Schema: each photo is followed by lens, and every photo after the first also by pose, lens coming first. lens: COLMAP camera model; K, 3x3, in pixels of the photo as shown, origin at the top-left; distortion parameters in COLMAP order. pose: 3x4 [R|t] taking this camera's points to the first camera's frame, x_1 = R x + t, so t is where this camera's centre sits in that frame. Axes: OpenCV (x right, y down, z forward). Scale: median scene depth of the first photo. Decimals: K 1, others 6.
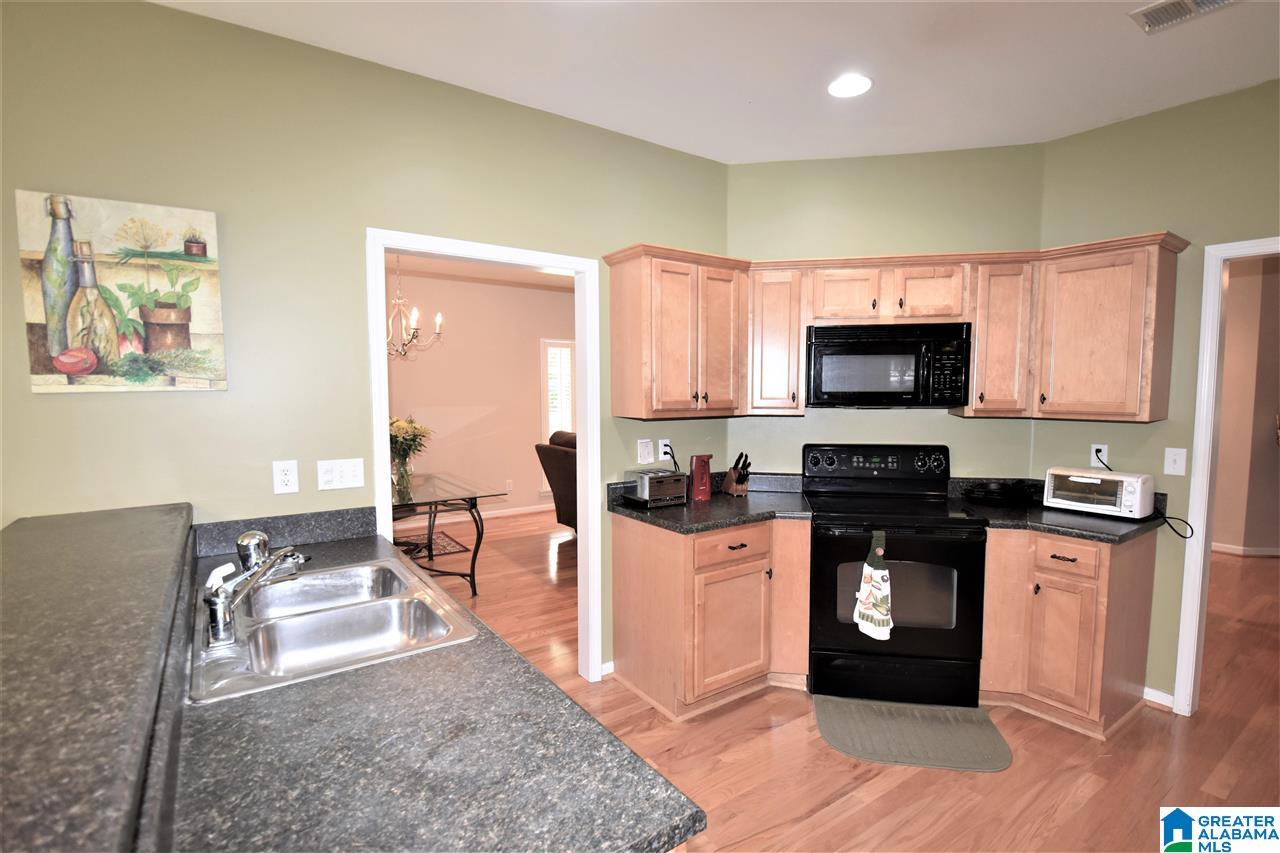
lens RADIAL K [[602.7, 0, 637.6], [0, 602.7, 432.6], [0, 0, 1]] dist [0.006725, -0.016944]
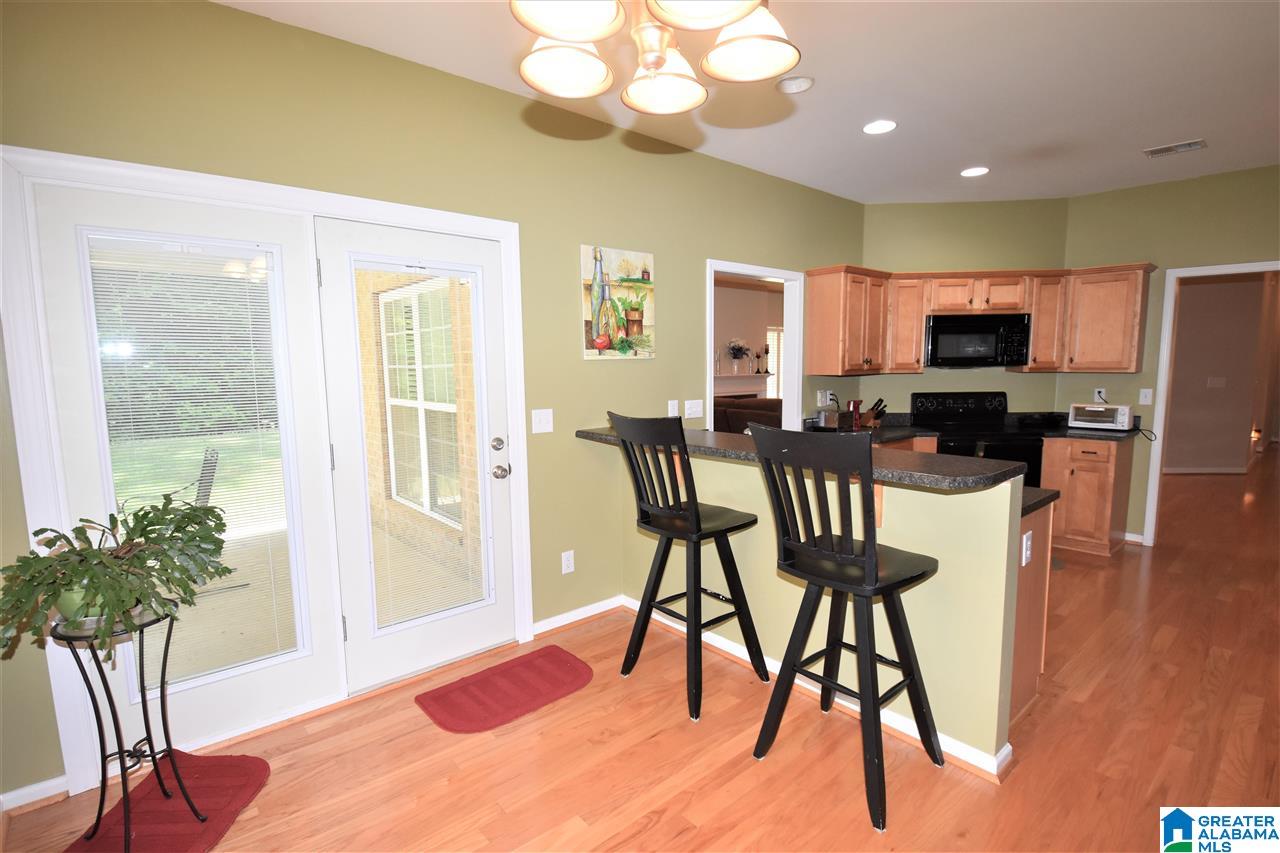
lens RADIAL K [[602.7, 0, 646.8], [0, 602.7, 432.9], [0, 0, 1]] dist [0.006725, -0.016944]
pose [[0.994563, -0.022617, 0.101648, -0.683050], [0.018165, 0.998844, 0.044513, 0.050024], [-0.102538, -0.042425, 0.993824, -0.548269]]
